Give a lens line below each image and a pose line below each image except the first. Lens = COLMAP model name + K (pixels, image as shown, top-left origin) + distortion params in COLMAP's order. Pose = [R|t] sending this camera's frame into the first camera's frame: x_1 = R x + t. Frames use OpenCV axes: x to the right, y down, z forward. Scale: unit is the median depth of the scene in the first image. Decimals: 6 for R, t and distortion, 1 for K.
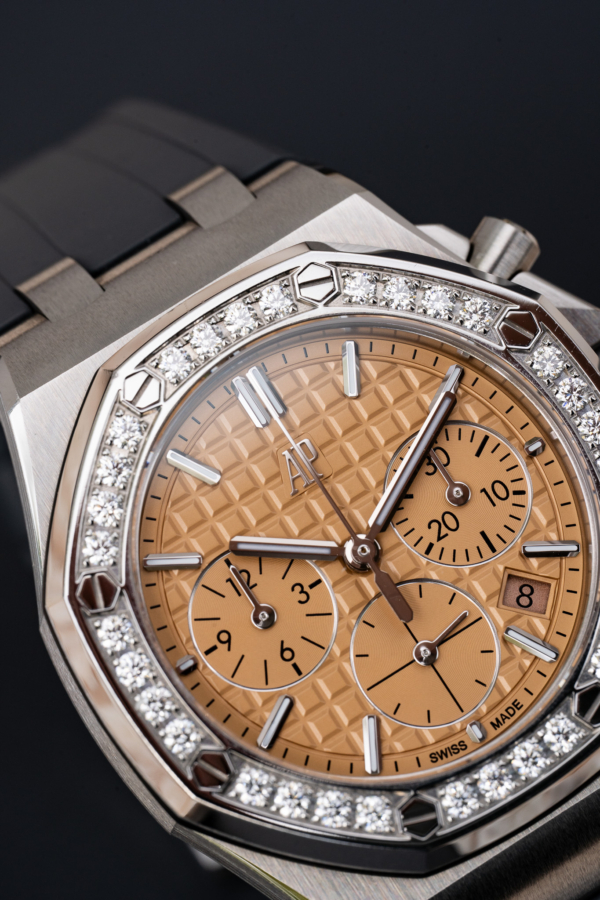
lens RADIAL K [[5299.4, 0, 300.0], [0, 5299.4, 450.0], [0, 0, 1]] dist [2.607762, -57.133076]
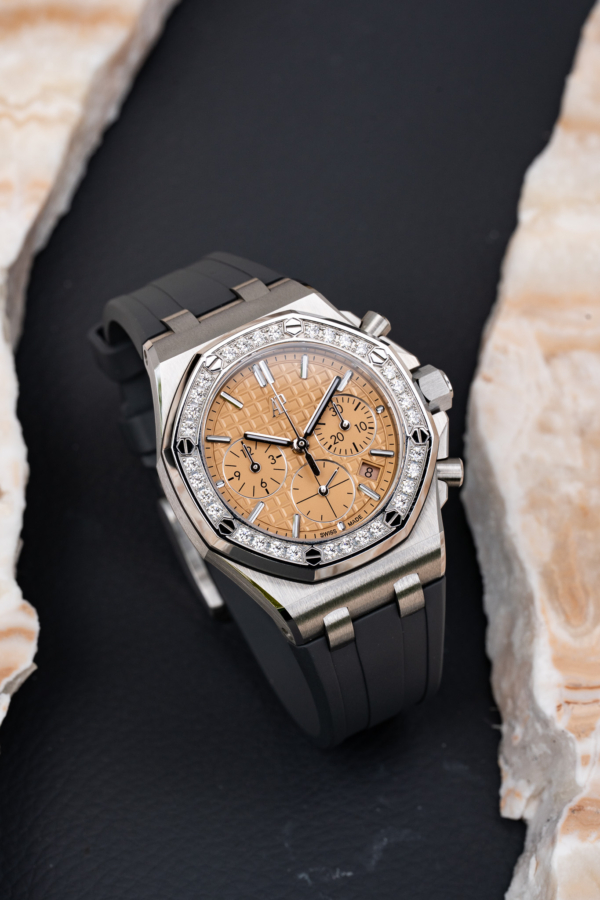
lens RADIAL K [[4942.4, 0, 298.1], [0, 4942.4, 400.4], [0, 0, 1]] dist [2.239776, -42.890201]
pose [[0.994242, 0.107037, 0.005131, -0.002427], [-0.106221, 0.990727, -0.084714, 0.181604], [-0.014150, 0.083681, 0.996392, -1.134282]]
